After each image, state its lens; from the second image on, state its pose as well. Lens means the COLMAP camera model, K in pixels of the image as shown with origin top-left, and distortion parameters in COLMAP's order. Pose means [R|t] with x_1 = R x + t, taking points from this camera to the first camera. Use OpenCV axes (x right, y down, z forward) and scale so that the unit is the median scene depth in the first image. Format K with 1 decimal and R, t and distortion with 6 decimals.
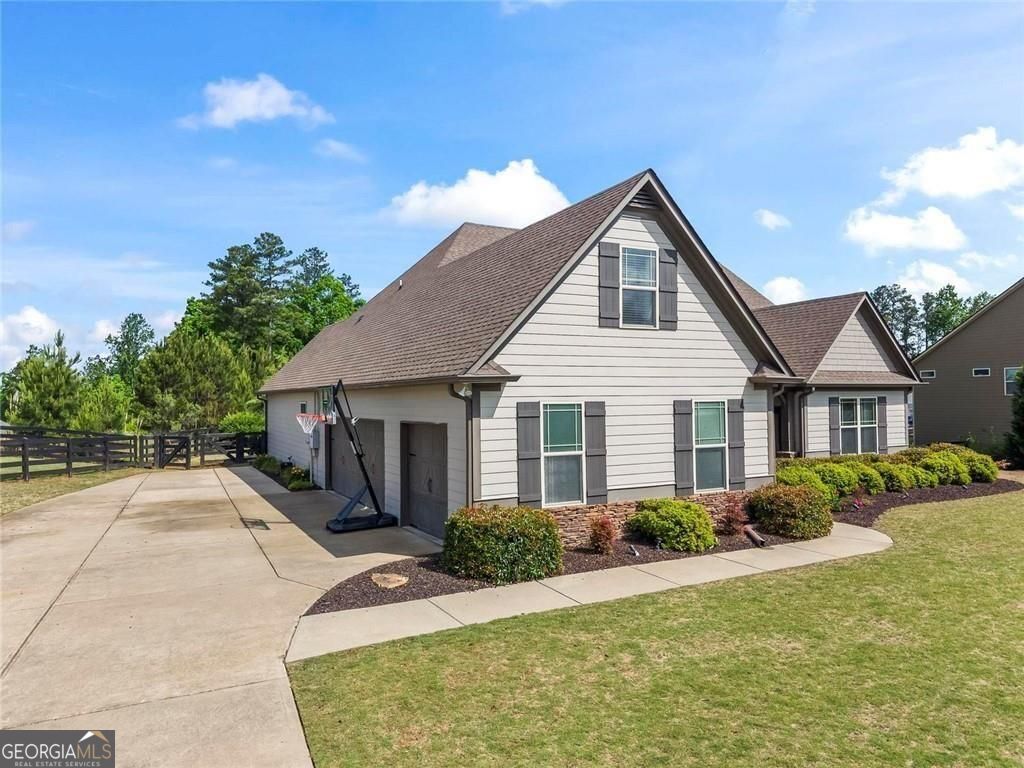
lens RADIAL K [[680.8, 0, 512.0], [0, 680.8, 384.0], [0, 0, 1]] dist [0.051737, -0.056950]
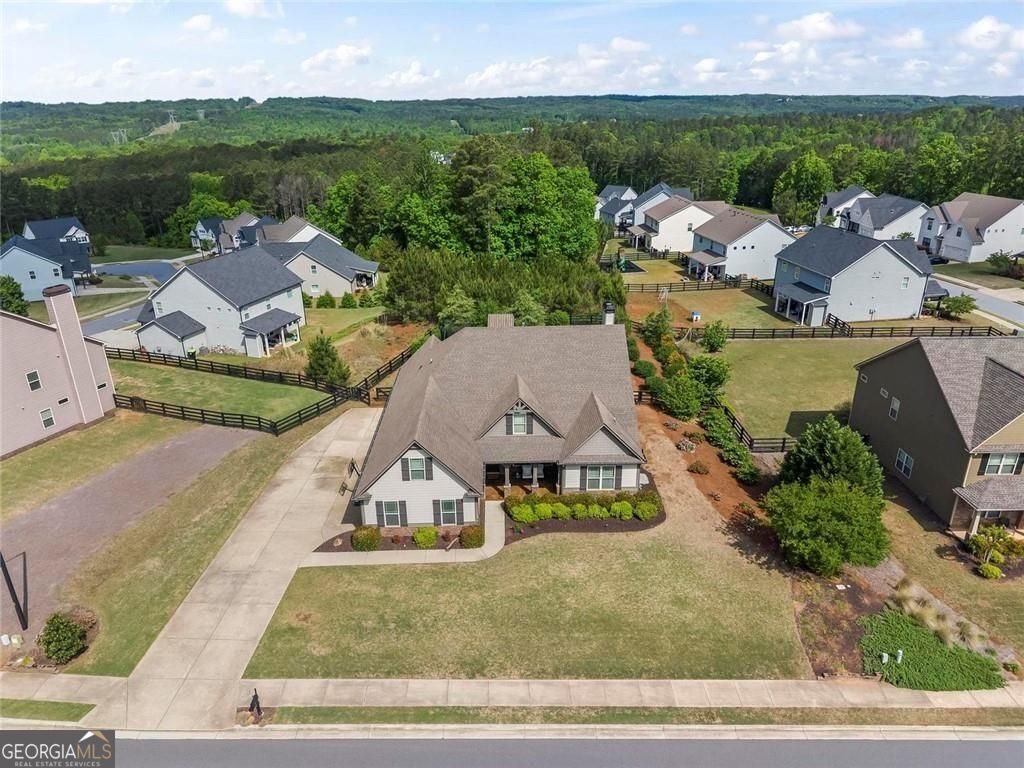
lens RADIAL K [[680.8, 0, 512.0], [0, 680.8, 384.0], [0, 0, 1]] dist [0.051737, -0.056950]
pose [[0.892634, 0.173241, -0.416164, 1.779958], [0.009015, 0.916158, 0.400717, -1.721597], [0.450692, -0.361445, 0.816231, -1.200364]]
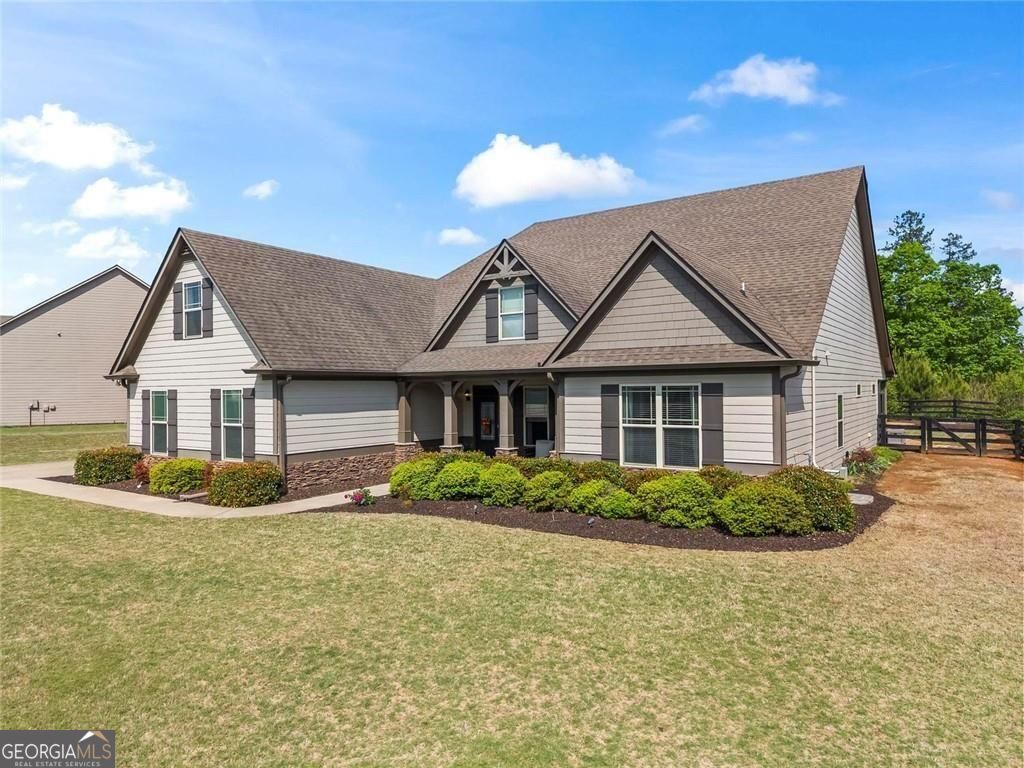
lens RADIAL K [[680.8, 0, 512.0], [0, 680.8, 384.0], [0, 0, 1]] dist [0.051737, -0.056950]
pose [[0.465338, -0.001390, -0.885132, 1.723890], [0.022610, 0.999691, 0.010317, 0.013896], [0.884844, -0.024814, 0.465226, 0.900647]]
